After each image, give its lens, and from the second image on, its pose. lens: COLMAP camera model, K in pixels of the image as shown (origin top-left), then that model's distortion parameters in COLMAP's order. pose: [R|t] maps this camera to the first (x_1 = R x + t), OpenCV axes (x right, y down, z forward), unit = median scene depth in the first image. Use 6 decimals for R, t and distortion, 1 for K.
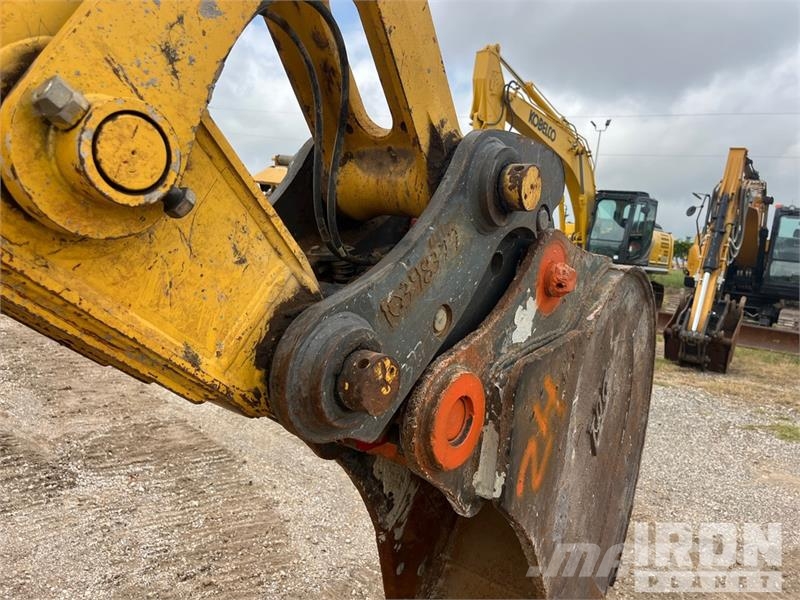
lens RADIAL K [[614.0, 0, 400.4], [0, 614.0, 297.1], [0, 0, 1]] dist [0.021099, -0.006678]
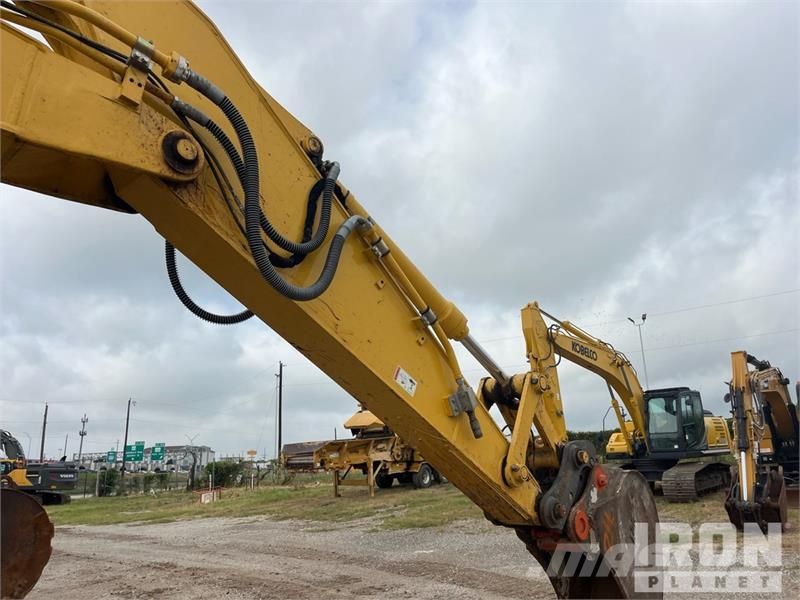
lens RADIAL K [[618.5, 0, 400.0], [0, 618.5, 300.0], [0, 0, 1]] dist [0.002989, -0.001892]
pose [[0.983146, -0.172546, -0.060422, -0.315496], [0.141740, 0.928142, -0.344182, 0.045850], [0.115468, 0.329817, 0.936957, -1.849599]]
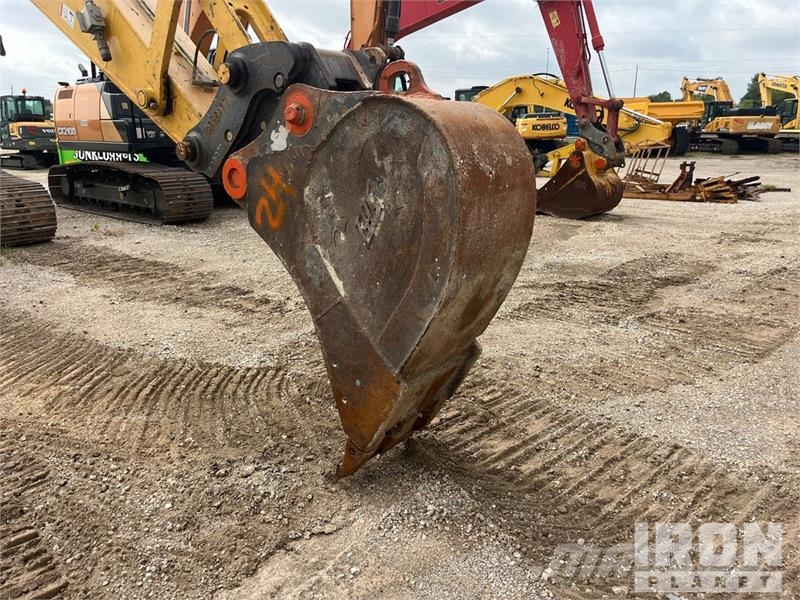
lens RADIAL K [[605.6, 0, 404.9], [0, 605.6, 299.6], [0, 0, 1]] dist [0.094773, -0.132414]
pose [[-0.015404, 0.155262, -0.987753, 1.608921], [-0.075154, 0.984896, 0.155985, 0.153864], [0.997053, 0.076637, -0.003503, 1.078754]]
